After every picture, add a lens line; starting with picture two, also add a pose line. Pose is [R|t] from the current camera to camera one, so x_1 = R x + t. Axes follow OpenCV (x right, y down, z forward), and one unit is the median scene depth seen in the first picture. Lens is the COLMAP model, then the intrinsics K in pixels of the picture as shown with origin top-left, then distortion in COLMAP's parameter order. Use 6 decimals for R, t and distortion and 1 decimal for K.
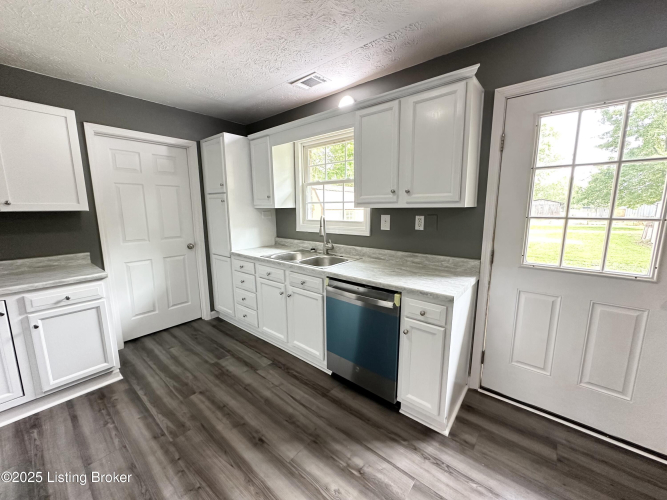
lens RADIAL K [[264.3, 0, 331.3], [0, 264.3, 249.3], [0, 0, 1]] dist [-0.002542, 0.000632]
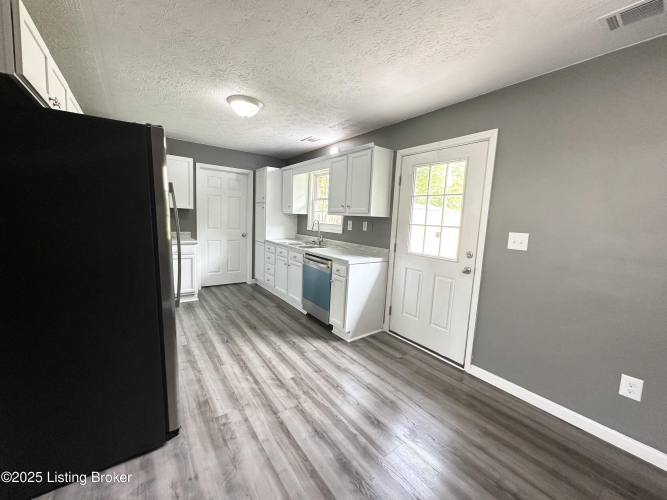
lens RADIAL K [[264.3, 0, 332.0], [0, 264.3, 249.7], [0, 0, 1]] dist [-0.002542, 0.000632]
pose [[0.968290, 0.083656, -0.235405, 0.573516], [-0.094168, 0.994984, -0.033751, 0.126734], [0.231401, 0.054848, 0.971311, -0.660050]]
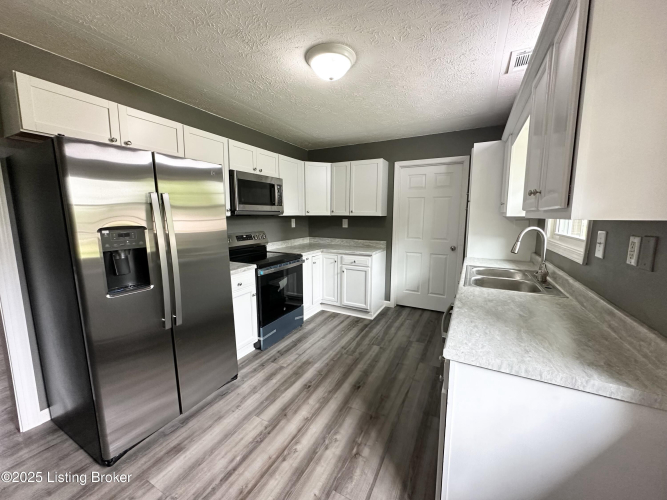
lens RADIAL K [[264.3, 0, 333.7], [0, 264.3, 249.2], [0, 0, 1]] dist [-0.002542, 0.000632]
pose [[0.209434, 0.136901, -0.968192, 0.741594], [-0.159579, 0.981661, 0.104286, -0.071000], [0.964713, 0.132662, 0.227440, 0.386235]]
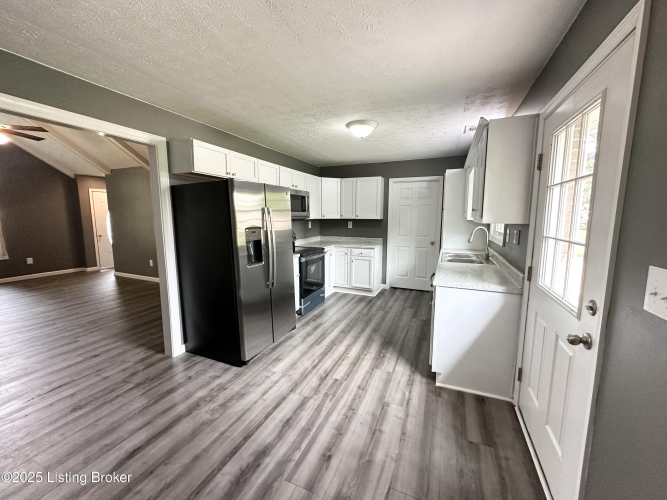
lens RADIAL K [[264.3, 0, 333.6], [0, 264.3, 249.6], [0, 0, 1]] dist [-0.002542, 0.000632]
pose [[0.285141, 0.131127, -0.949474, 1.242823], [-0.156575, 0.983664, 0.088827, -0.031515], [0.945610, 0.123336, 0.301014, -0.019198]]
